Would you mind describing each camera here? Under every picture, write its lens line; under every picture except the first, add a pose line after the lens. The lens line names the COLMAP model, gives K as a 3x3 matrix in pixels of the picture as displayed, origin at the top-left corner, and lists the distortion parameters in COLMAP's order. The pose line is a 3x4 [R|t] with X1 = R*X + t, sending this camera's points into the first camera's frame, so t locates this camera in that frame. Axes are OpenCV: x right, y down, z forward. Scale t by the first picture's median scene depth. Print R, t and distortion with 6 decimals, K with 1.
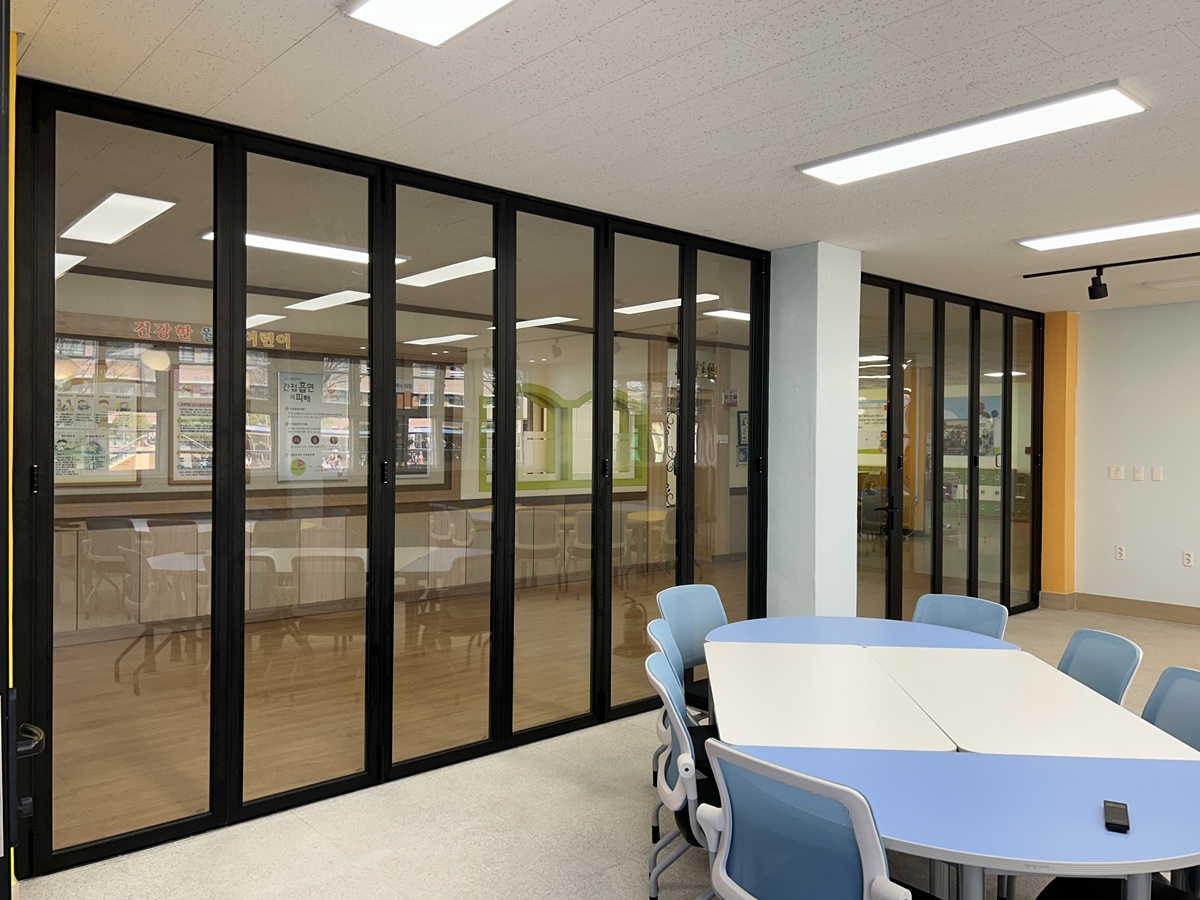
lens RADIAL K [[904.3, 0, 569.8], [0, 904.3, 451.9], [0, 0, 1]] dist [0.005654, 0.002190]
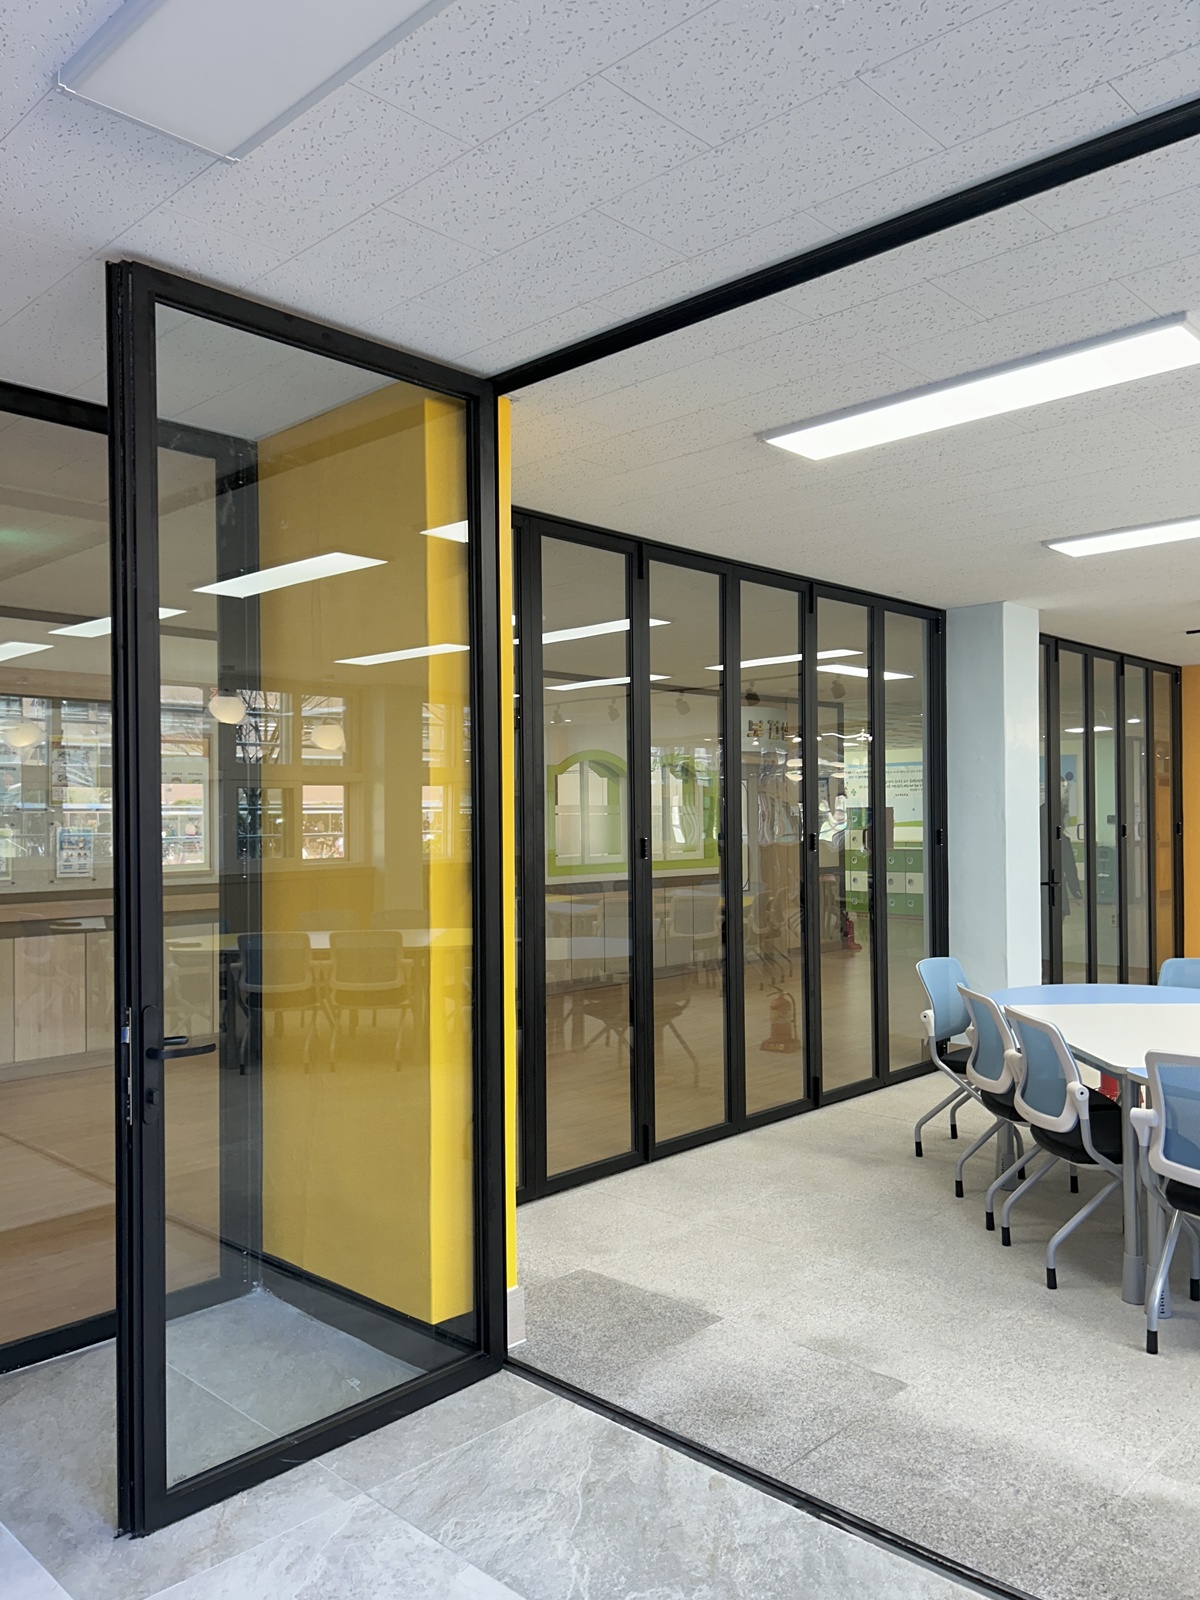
lens RADIAL K [[1212.0, 0, 600.0], [0, 1212.0, 800.0], [0, 0, 1]] dist [0.089509, -0.000465]
pose [[0.995271, -0.013585, 0.096178, -0.261253], [0.015969, 0.999583, -0.024061, 0.000771], [-0.095811, 0.025483, 0.995073, -0.225614]]
